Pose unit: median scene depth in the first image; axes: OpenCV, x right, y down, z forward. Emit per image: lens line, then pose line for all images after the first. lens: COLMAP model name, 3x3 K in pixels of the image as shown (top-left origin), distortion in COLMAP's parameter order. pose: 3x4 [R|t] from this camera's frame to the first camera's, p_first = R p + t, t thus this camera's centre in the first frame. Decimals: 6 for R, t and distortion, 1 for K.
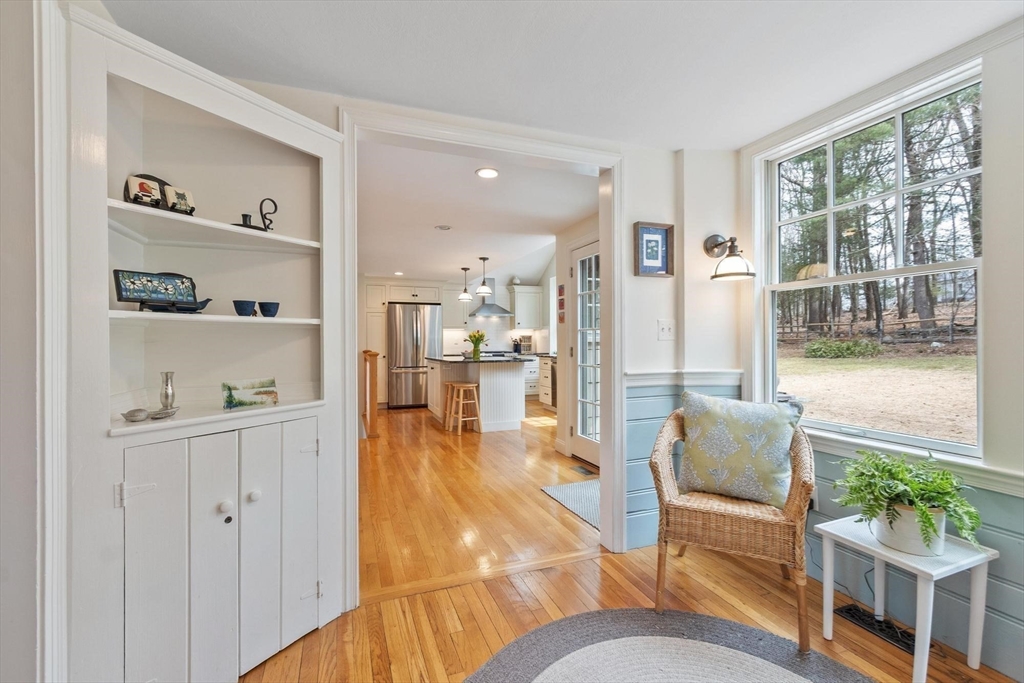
lens RADIAL K [[443.9, 0, 511.3], [0, 443.9, 345.1], [0, 0, 1]] dist [0.001313, 0.000097]
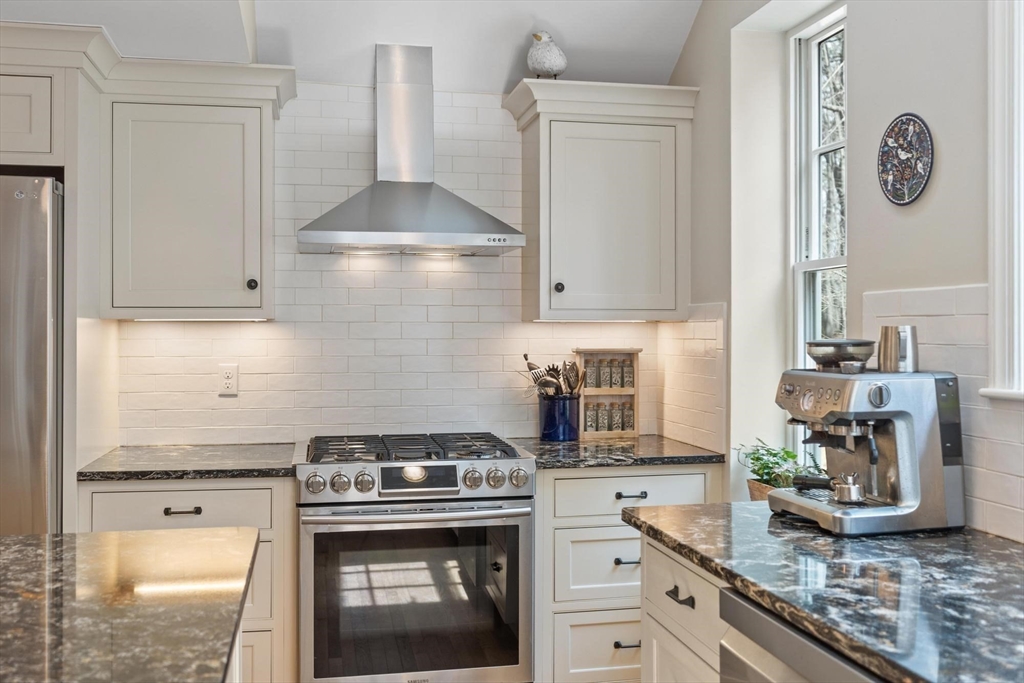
lens RADIAL K [[970.7, 0, 505.5], [0, 970.7, 320.8], [0, 0, 1]] dist [-0.014011, -0.009767]
pose [[0.987008, 0.003167, -0.160639, 0.116714], [-0.006135, 0.999819, -0.017985, -0.053643], [0.160553, 0.018736, 0.986849, 1.172622]]
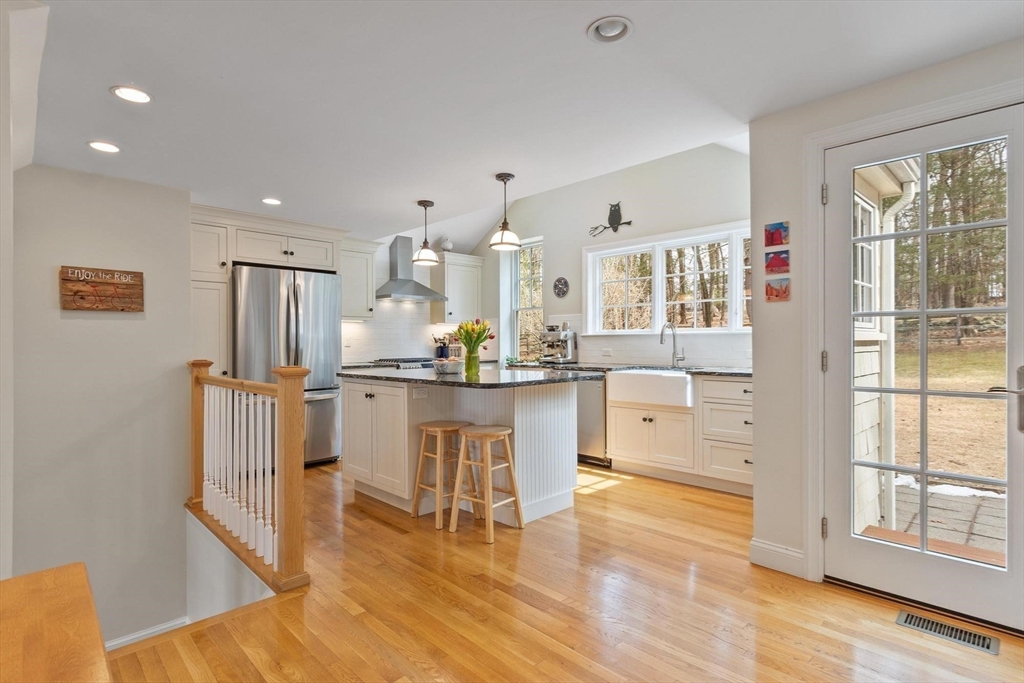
lens RADIAL K [[509.7, 0, 511.9], [0, 509.7, 346.6], [0, 0, 1]] dist [0.003896, 0.000686]
pose [[0.915706, -0.002771, 0.401840, -0.374843], [0.003966, 0.999990, -0.002142, -0.000514], [-0.401830, 0.003555, 0.915707, 0.606279]]
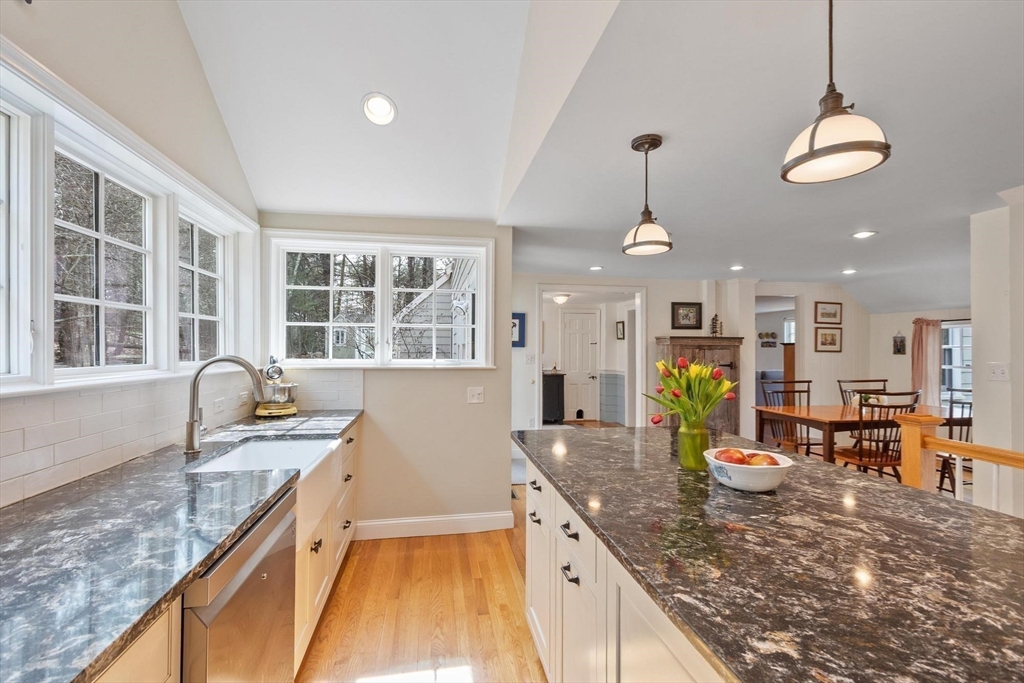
lens RADIAL K [[446.7, 0, 511.6], [0, 446.7, 345.2], [0, 0, 1]] dist [0.002676, -0.000296]
pose [[-0.982750, 0.001173, 0.184933, -0.031413], [0.000936, 0.999999, -0.001369, -0.057648], [-0.184935, -0.001172, -0.982750, 1.746372]]
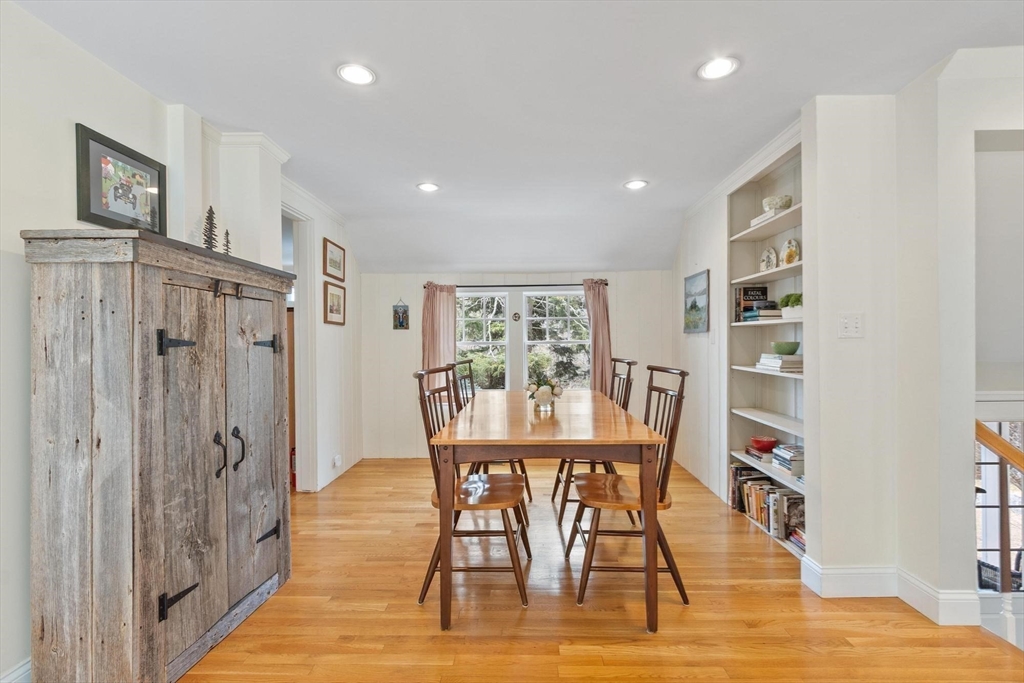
lens RADIAL K [[483.0, 0, 514.6], [0, 483.0, 344.7], [0, 0, 1]] dist [0.000605, 0.000145]
pose [[-0.377286, 0.007940, -0.926063, -0.016376], [-0.000815, 0.999960, 0.008906, -0.007901], [0.926097, 0.004115, -0.377264, 0.884795]]
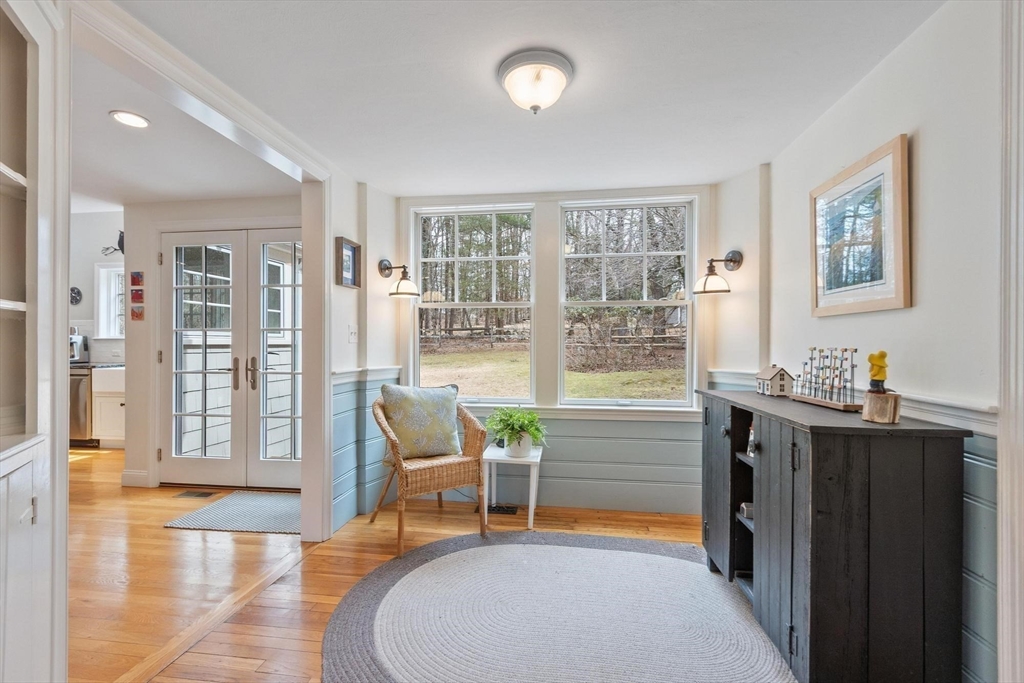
lens RADIAL K [[443.9, 0, 511.3], [0, 443.9, 345.1], [0, 0, 1]] dist [0.001313, 0.000097]
pose [[0.482405, 0.004509, 0.875937, -0.254776], [0.004351, 0.999962, -0.007544, 0.002927], [-0.875938, 0.007450, 0.482367, 0.043681]]
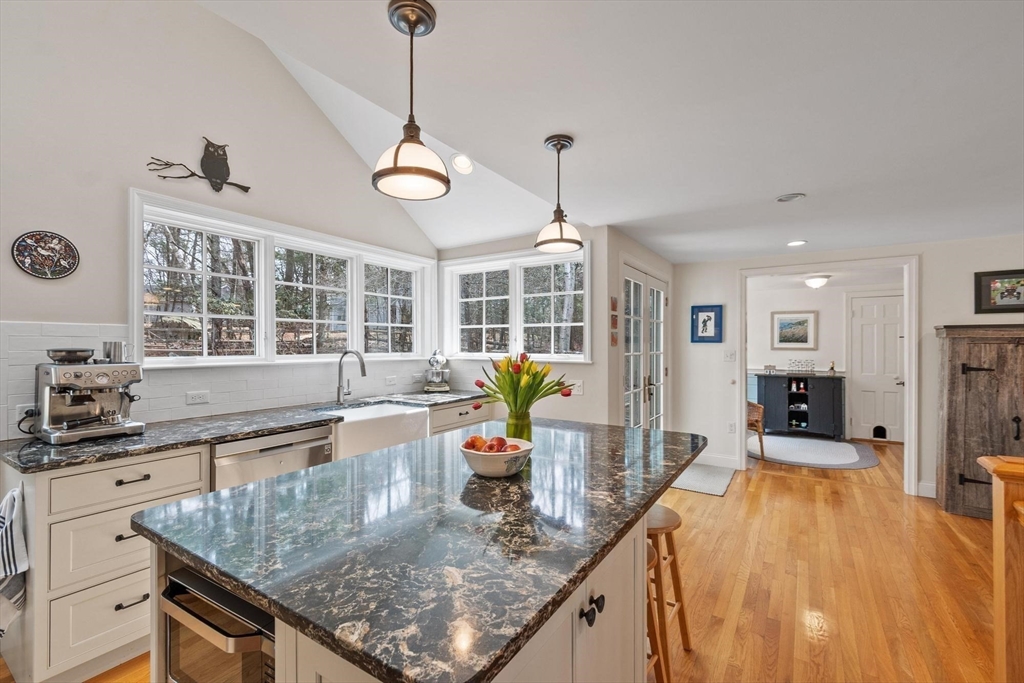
lens RADIAL K [[443.9, 0, 511.3], [0, 443.9, 345.1], [0, 0, 1]] dist [0.001313, 0.000097]
pose [[-0.588674, 0.001606, 0.808369, -0.404168], [0.007619, 0.999965, 0.003561, -0.055809], [-0.808335, 0.008255, -0.588665, 1.597128]]
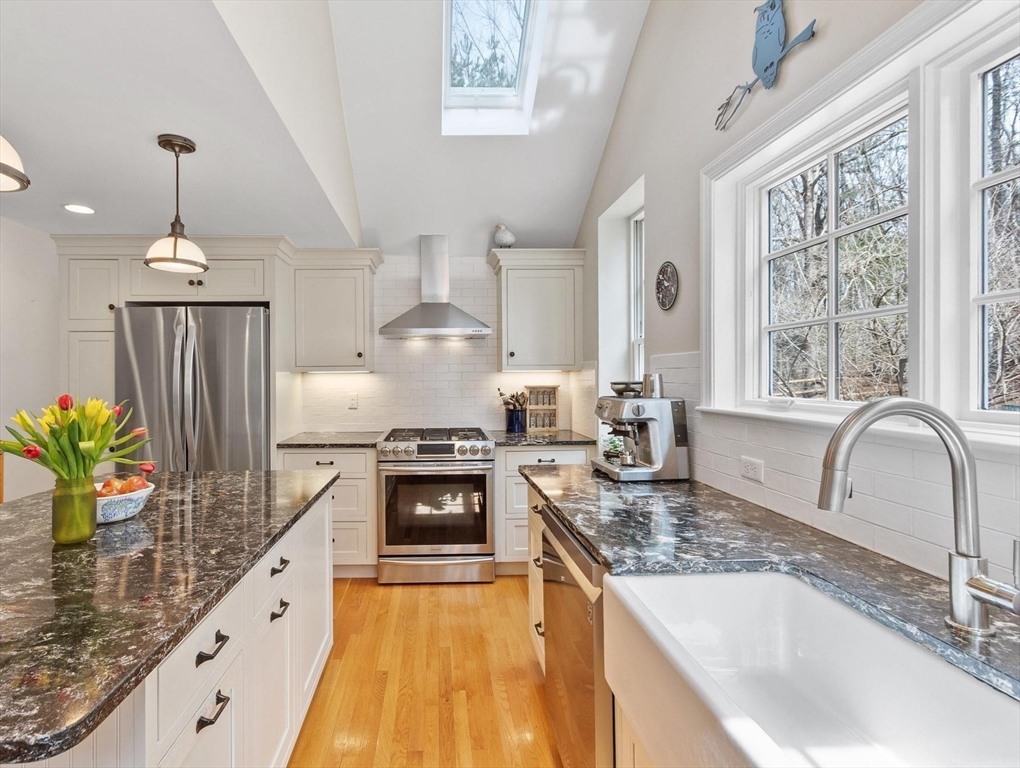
lens RADIAL K [[510.5, 0, 450.1], [0, 510.5, 373.2], [0, 0, 1]] dist [0.001266, 0.000596]
pose [[0.945863, -0.002504, -0.324557, 0.203567], [-0.001031, 0.999942, -0.010719, -0.056080], [0.324565, 0.010473, 0.945805, 1.154485]]
